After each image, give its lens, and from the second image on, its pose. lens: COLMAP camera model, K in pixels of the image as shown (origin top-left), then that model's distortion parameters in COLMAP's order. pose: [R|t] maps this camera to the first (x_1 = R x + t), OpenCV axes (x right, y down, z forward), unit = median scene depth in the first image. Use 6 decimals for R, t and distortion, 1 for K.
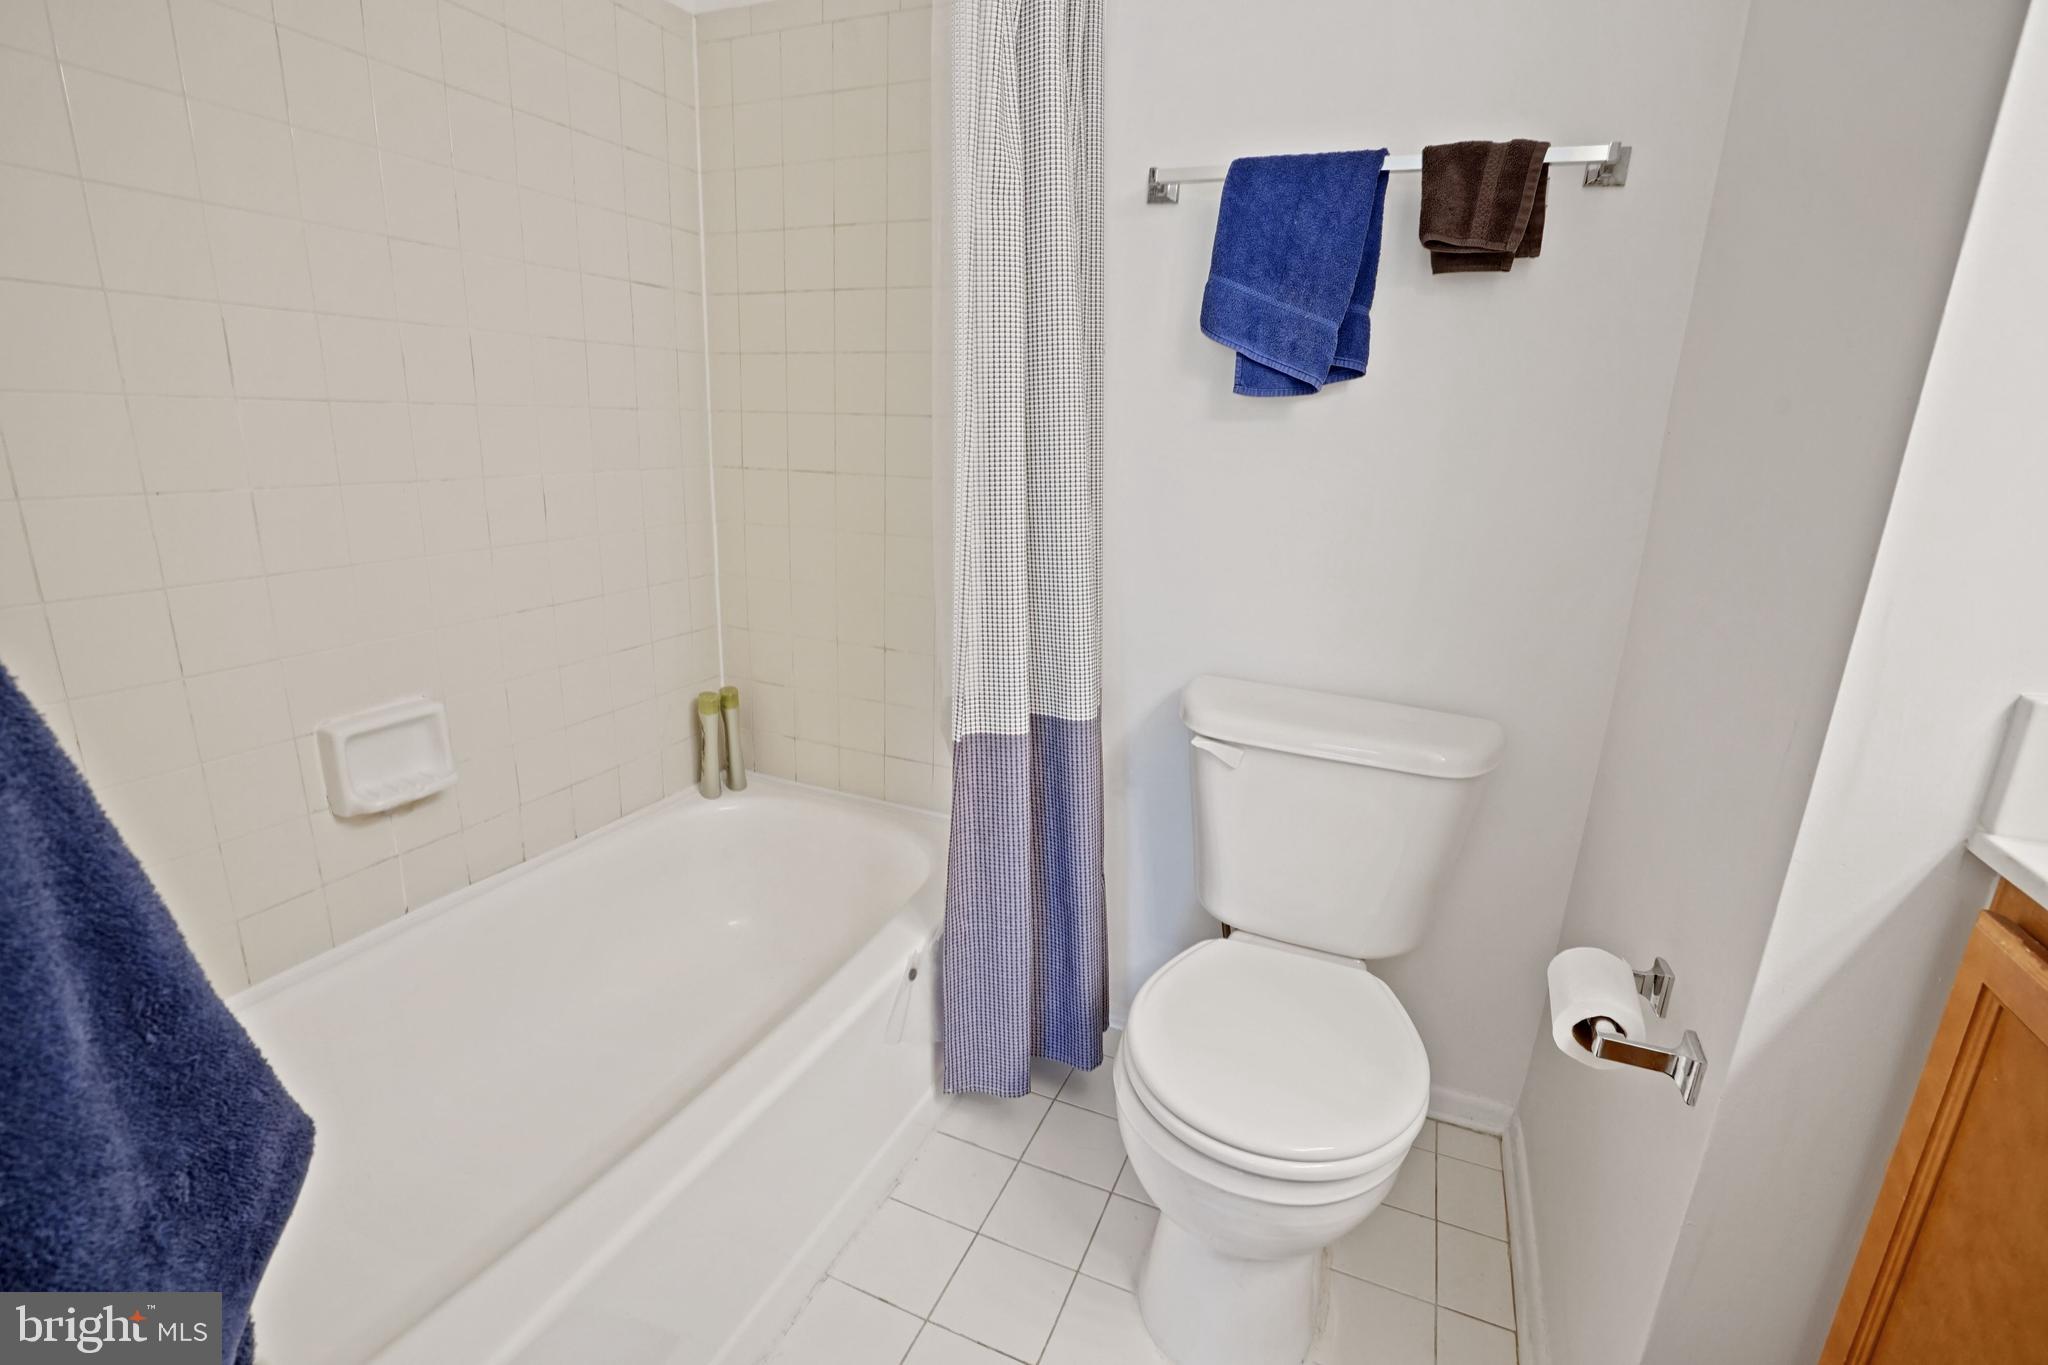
lens RADIAL K [[941.8, 0, 1017.7], [0, 941.8, 680.8], [0, 0, 1]] dist [-0.058582, 0.020207]
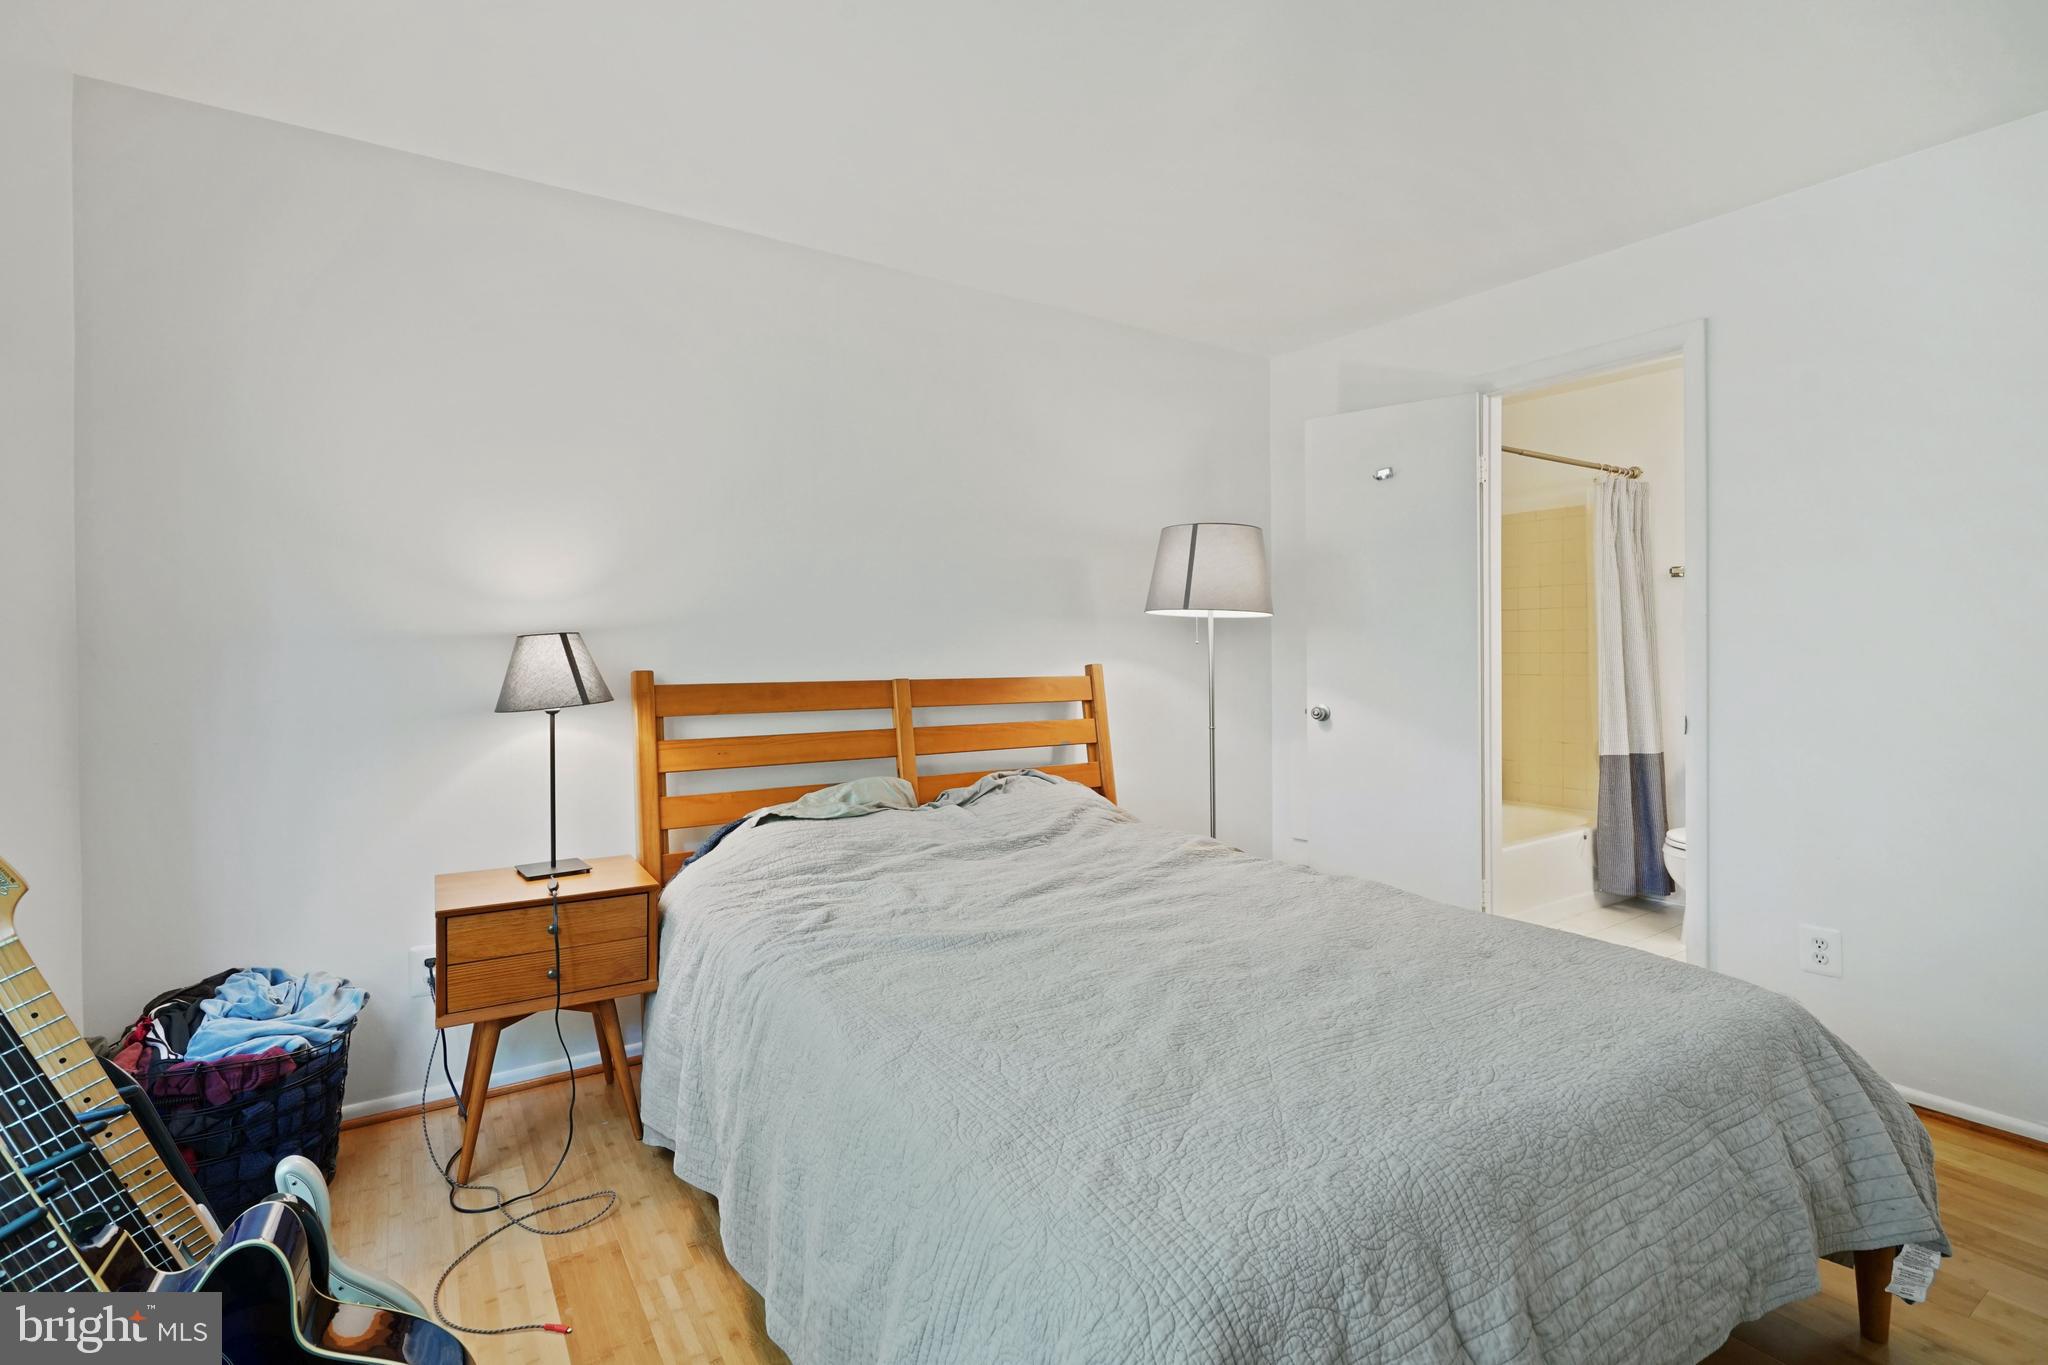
lens RADIAL K [[941.8, 0, 1017.7], [0, 941.8, 680.8], [0, 0, 1]] dist [-0.058582, 0.020207]
pose [[0.835646, -0.036449, -0.548057, 0.001227], [-0.108039, 0.967396, -0.229070, 0.740428], [0.538537, 0.250633, 0.804463, -2.544873]]
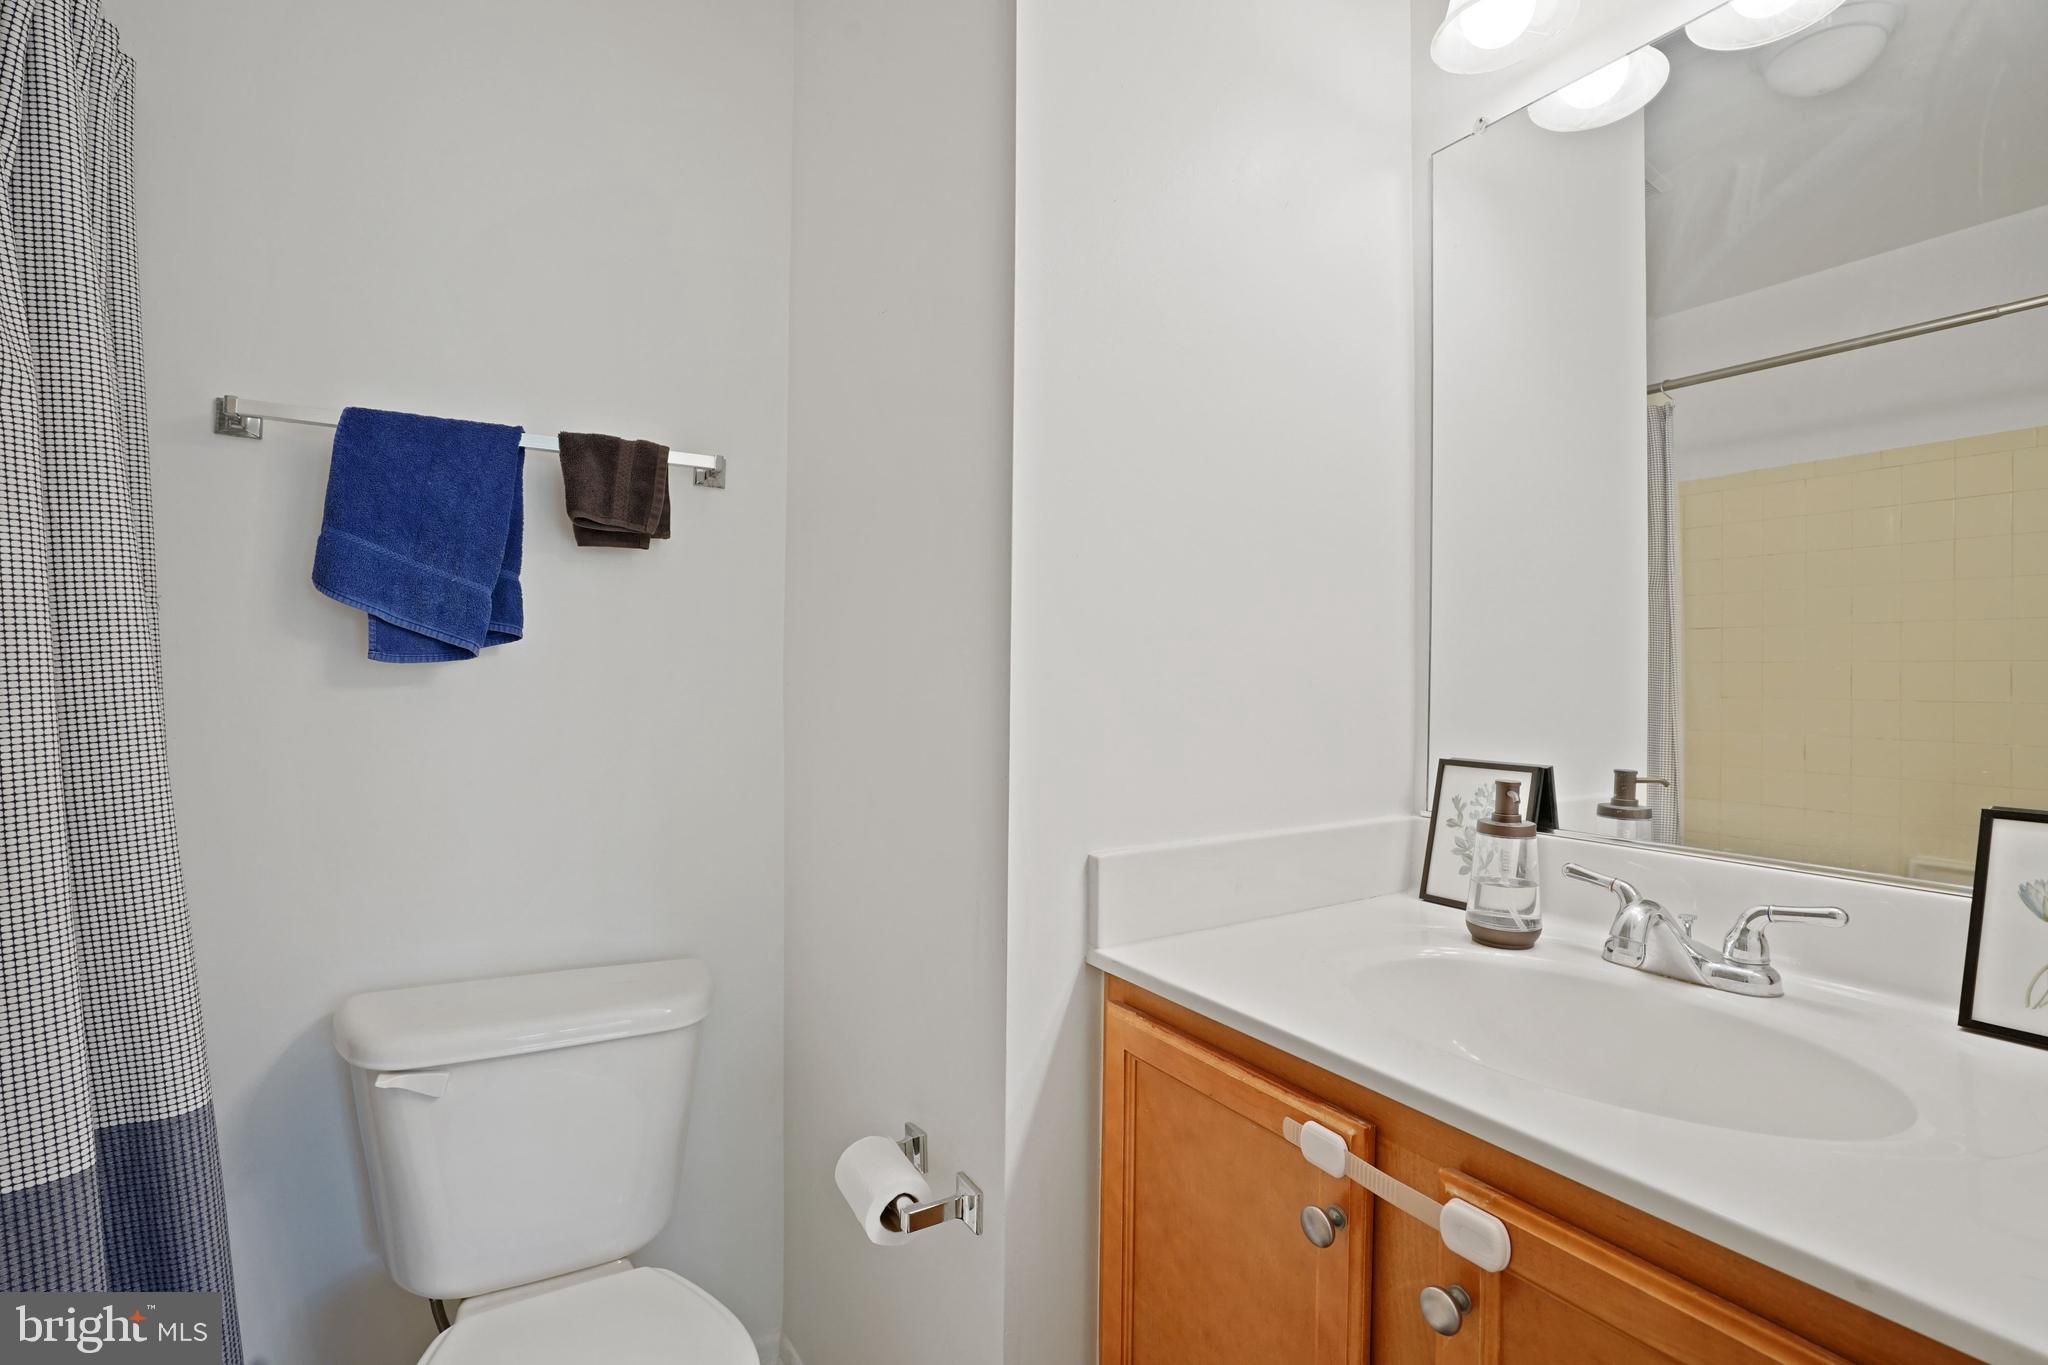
lens RADIAL K [[941.8, 0, 1017.7], [0, 941.8, 680.8], [0, 0, 1]] dist [-0.058582, 0.020207]
pose [[0.576356, -0.030041, 0.816647, -0.126288], [0.227622, 0.965677, -0.125123, -0.046160], [-0.784858, 0.258002, 0.563412, 0.051525]]
